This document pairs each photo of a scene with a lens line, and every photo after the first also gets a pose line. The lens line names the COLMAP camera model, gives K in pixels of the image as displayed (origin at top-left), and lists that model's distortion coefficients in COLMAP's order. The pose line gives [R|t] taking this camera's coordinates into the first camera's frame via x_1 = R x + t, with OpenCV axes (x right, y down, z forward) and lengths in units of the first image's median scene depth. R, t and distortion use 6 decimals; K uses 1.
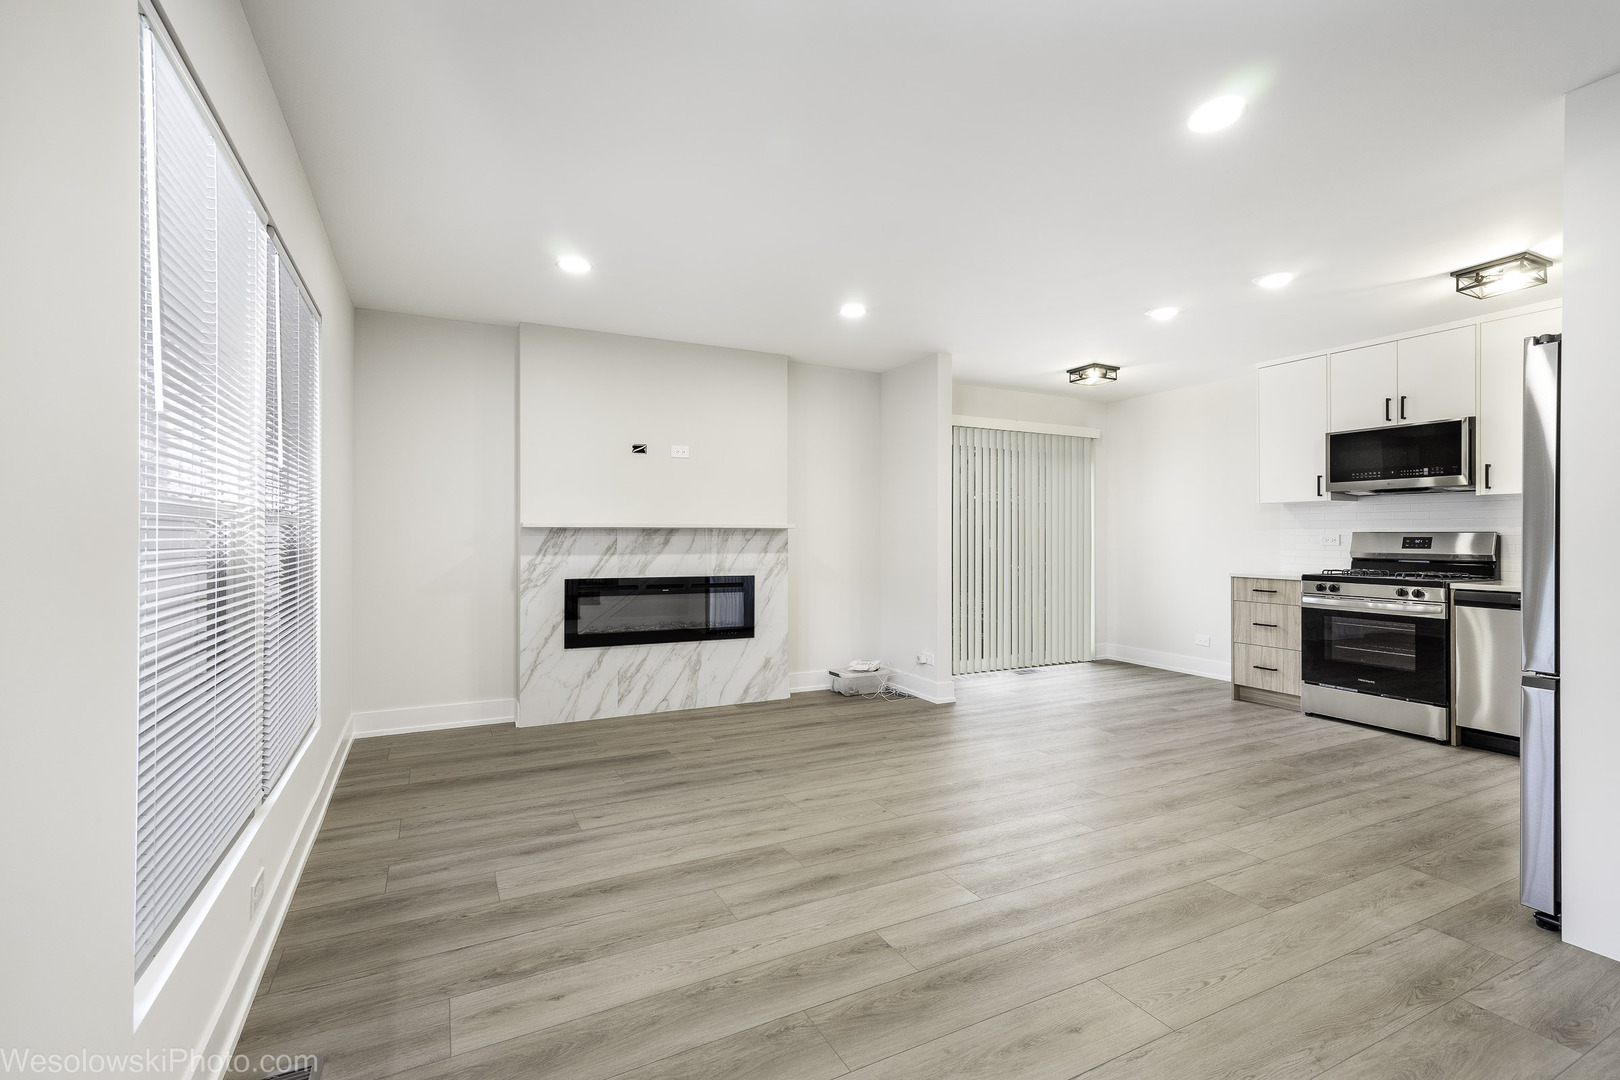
lens RADIAL K [[728.6, 0, 811.0], [0, 728.6, 532.7], [0, 0, 1]] dist [-0.000440, 0.006503]
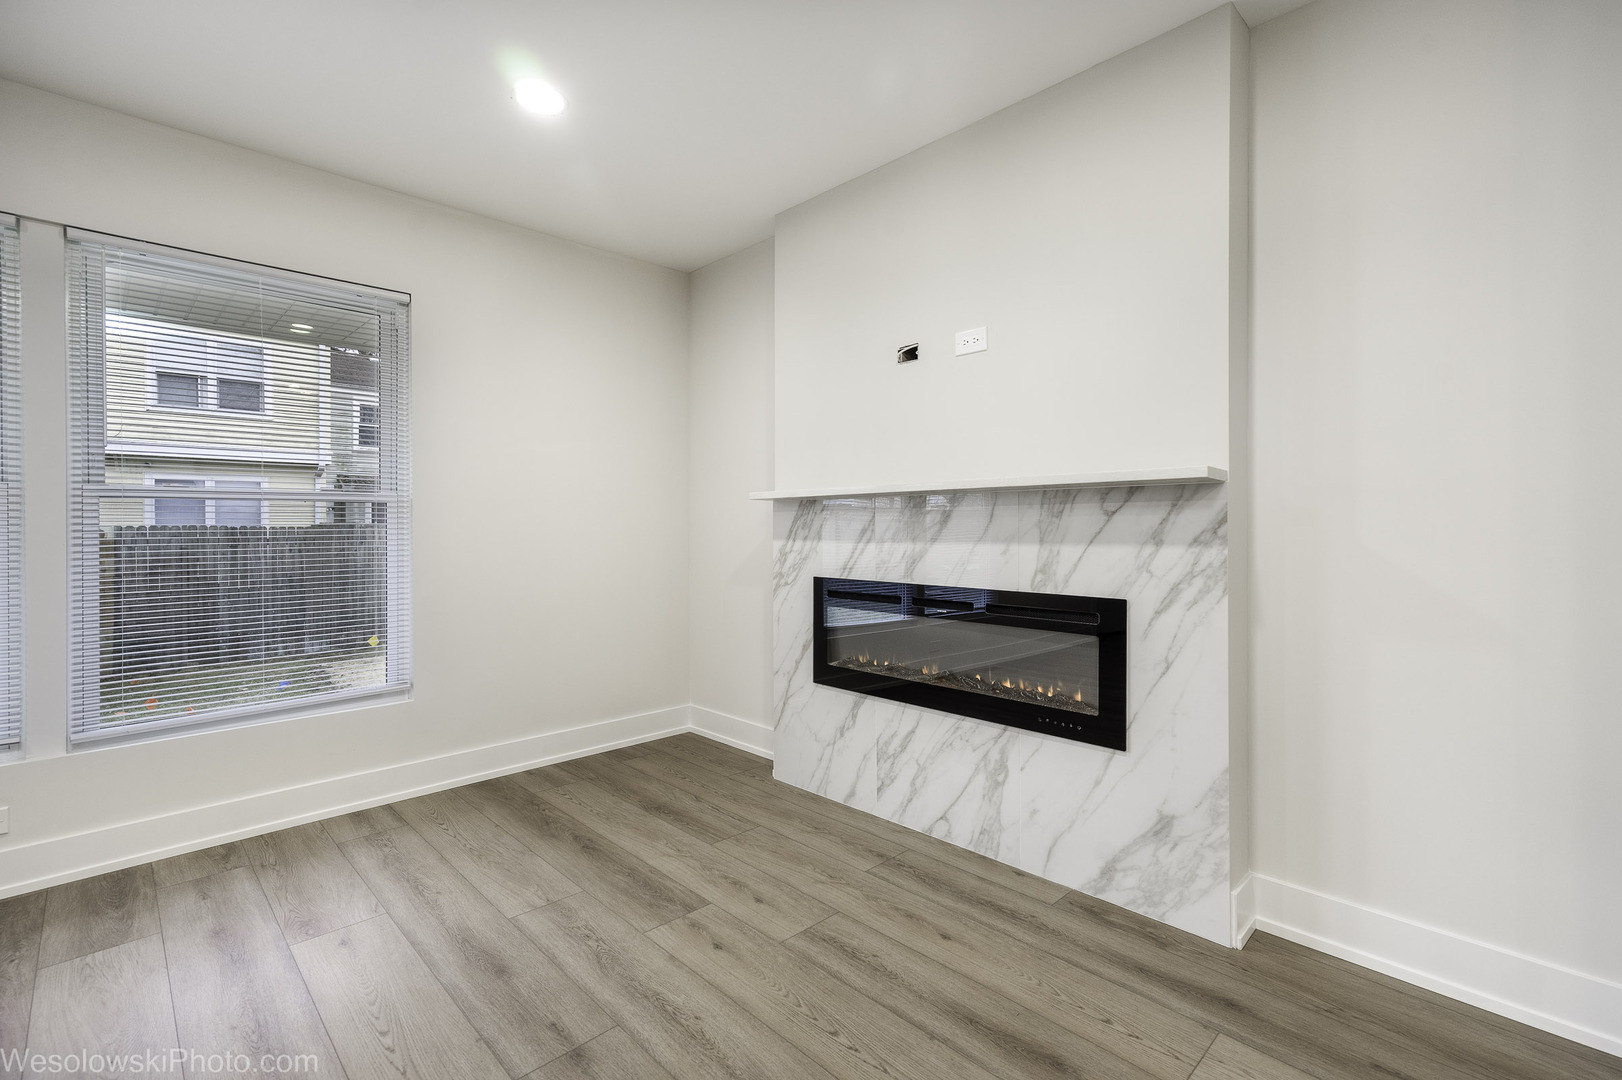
lens RADIAL K [[729.5, 0, 812.0], [0, 729.5, 532.7], [0, 0, 1]] dist [-0.000440, 0.006503]
pose [[0.305636, 0.000718, -0.952148, 0.286059], [0.001024, 0.999999, 0.001083, 0.022672], [0.952148, -0.001306, 0.305635, 0.783263]]
